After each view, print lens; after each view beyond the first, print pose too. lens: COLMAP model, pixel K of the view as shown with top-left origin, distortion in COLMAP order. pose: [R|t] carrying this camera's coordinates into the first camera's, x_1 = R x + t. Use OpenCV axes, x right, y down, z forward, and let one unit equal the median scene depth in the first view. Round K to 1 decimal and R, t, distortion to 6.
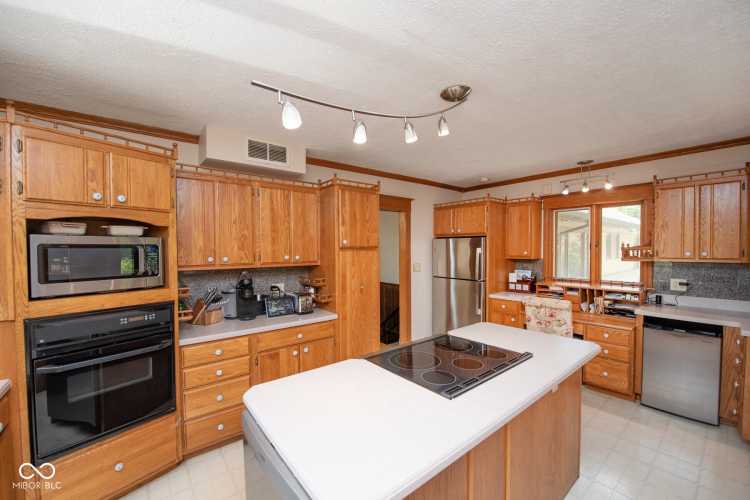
lens RADIAL K [[301.2, 0, 373.5], [0, 301.2, 253.8], [0, 0, 1]] dist [-0.020816, -0.000140]
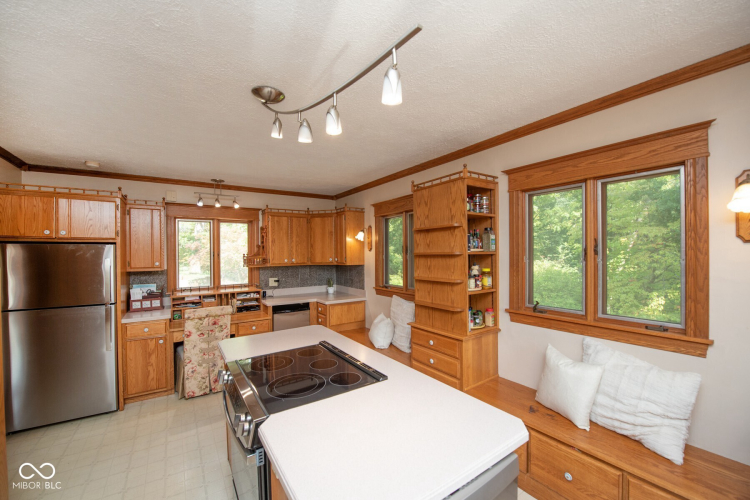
lens RADIAL K [[301.2, 0, 373.5], [0, 301.2, 253.8], [0, 0, 1]] dist [-0.020816, -0.000140]
pose [[0.067903, 0.006808, 0.997669, -0.350434], [0.031025, 0.999479, -0.008932, -0.004855], [-0.997209, 0.031559, 0.067656, 0.336980]]
